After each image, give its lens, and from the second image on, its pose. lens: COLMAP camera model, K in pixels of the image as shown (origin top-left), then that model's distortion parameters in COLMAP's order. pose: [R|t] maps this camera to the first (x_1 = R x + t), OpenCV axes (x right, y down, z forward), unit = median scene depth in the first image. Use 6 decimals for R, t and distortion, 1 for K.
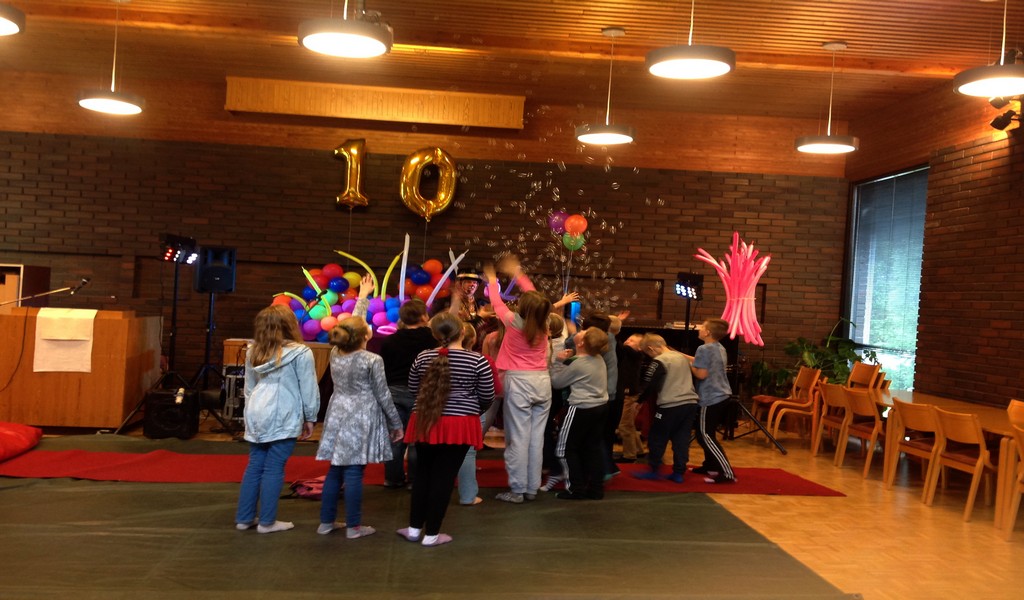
lens RADIAL K [[963.9, 0, 515.5], [0, 963.9, 327.3], [0, 0, 1]] dist [0.116052, -0.226856]
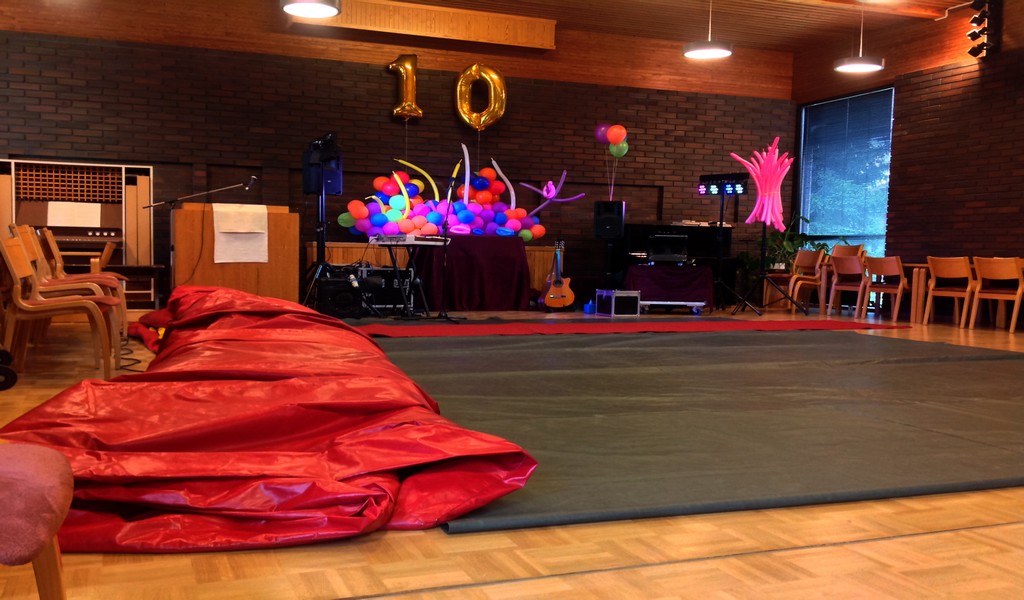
lens RADIAL K [[963.6, 0, 511.6], [0, 963.6, 346.4], [0, 0, 1]] dist [0.109883, -0.213022]
pose [[0.961032, -0.051831, 0.271535, -0.369877], [0.032157, 0.996558, 0.076409, 0.051375], [-0.274561, -0.064700, 0.959391, -0.093861]]
